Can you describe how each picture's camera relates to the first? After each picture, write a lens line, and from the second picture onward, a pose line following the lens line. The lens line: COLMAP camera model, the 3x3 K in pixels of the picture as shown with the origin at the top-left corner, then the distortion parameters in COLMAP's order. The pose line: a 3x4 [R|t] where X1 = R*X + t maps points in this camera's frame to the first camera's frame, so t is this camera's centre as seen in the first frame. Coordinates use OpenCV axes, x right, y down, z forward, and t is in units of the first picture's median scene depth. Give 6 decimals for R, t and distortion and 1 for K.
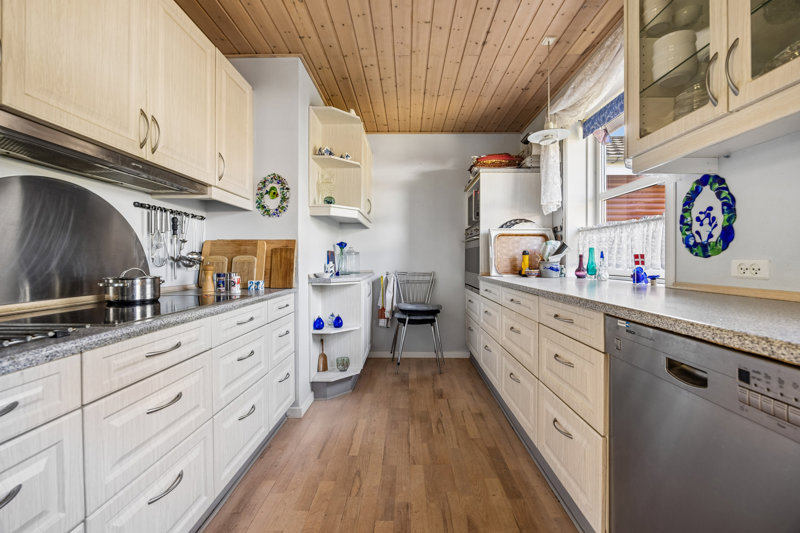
lens RADIAL K [[555.8, 0, 400.4], [0, 555.8, 264.9], [0, 0, 1]] dist [-0.000470, -0.000102]
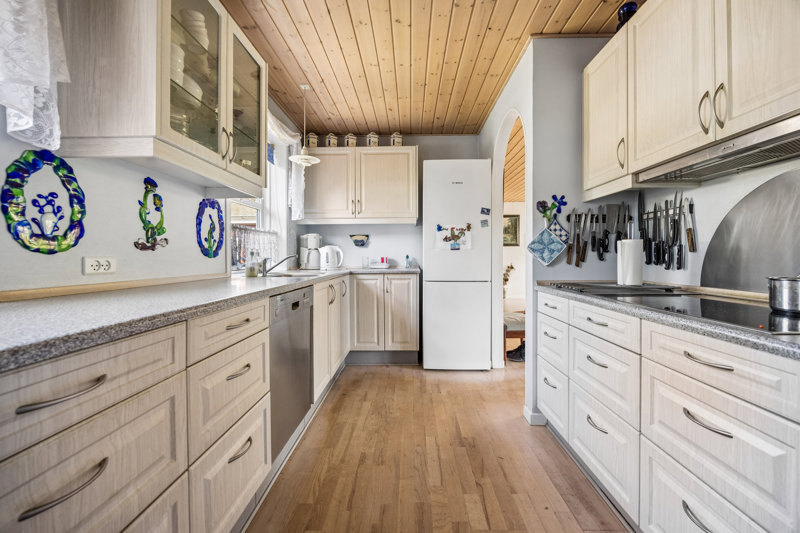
lens RADIAL K [[555.8, 0, 399.3], [0, 555.8, 262.8], [0, 0, 1]] dist [-0.000470, -0.000102]
pose [[-0.999962, 0.002798, 0.008286, 0.035732], [0.002981, 0.999752, 0.022090, -0.016945], [-0.008222, 0.022114, -0.999722, 1.826199]]
